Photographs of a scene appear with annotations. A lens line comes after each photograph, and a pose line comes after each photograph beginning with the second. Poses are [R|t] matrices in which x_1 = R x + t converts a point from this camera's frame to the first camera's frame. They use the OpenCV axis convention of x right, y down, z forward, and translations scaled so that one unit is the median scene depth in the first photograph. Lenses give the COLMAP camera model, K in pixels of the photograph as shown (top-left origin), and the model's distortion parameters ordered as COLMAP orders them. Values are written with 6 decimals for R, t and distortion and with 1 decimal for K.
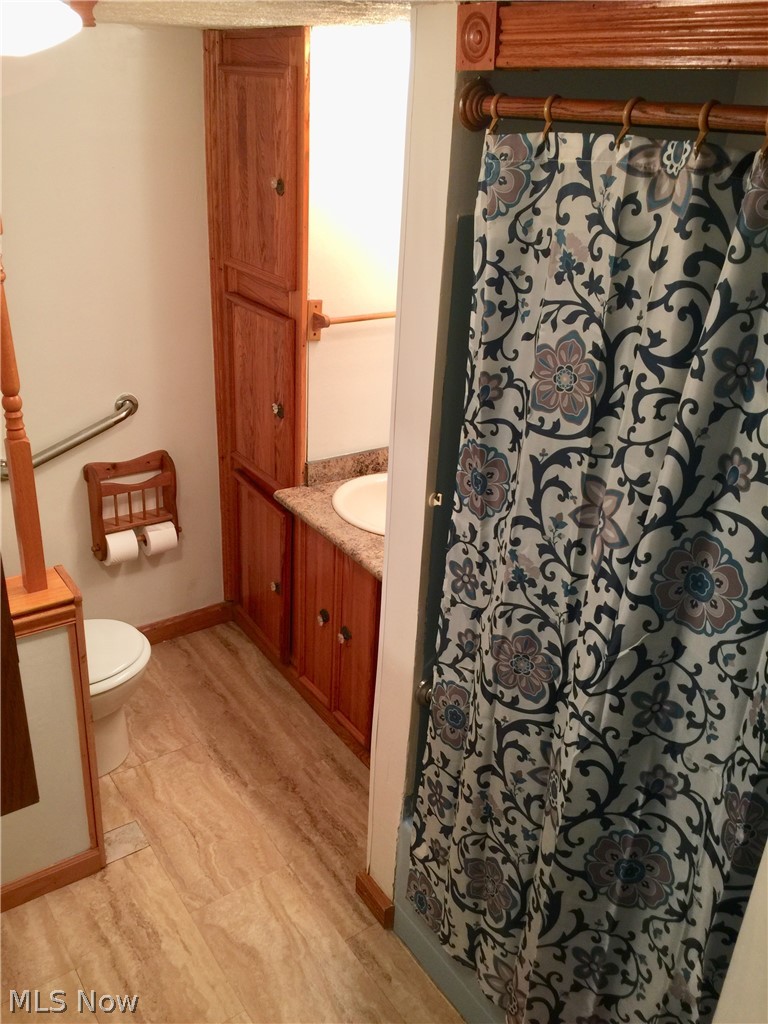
lens RADIAL K [[881.1, 0, 384.0], [0, 881.1, 512.0], [0, 0, 1]] dist [0.102588, -0.144662]
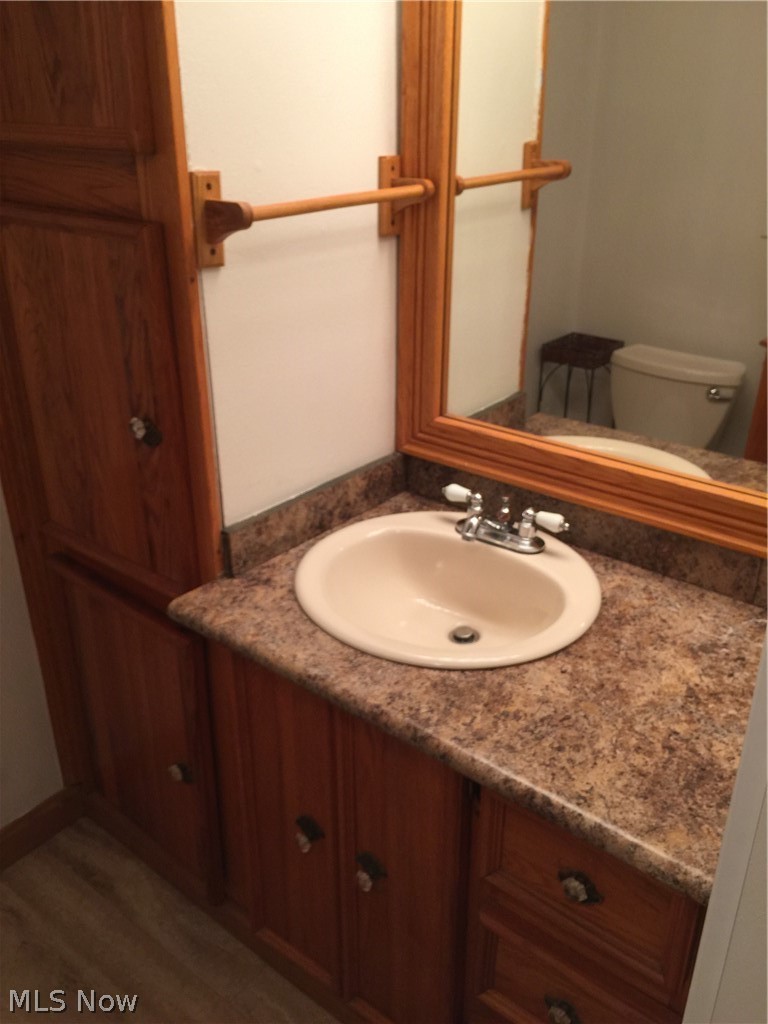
lens RADIAL K [[881.1, 0, 384.0], [0, 881.1, 512.0], [0, 0, 1]] dist [0.102588, -0.144662]
pose [[0.956631, -0.167169, 0.238564, -0.116802], [0.164131, 0.985897, 0.032688, -0.066441], [-0.240664, 0.007886, 0.970577, 0.506223]]
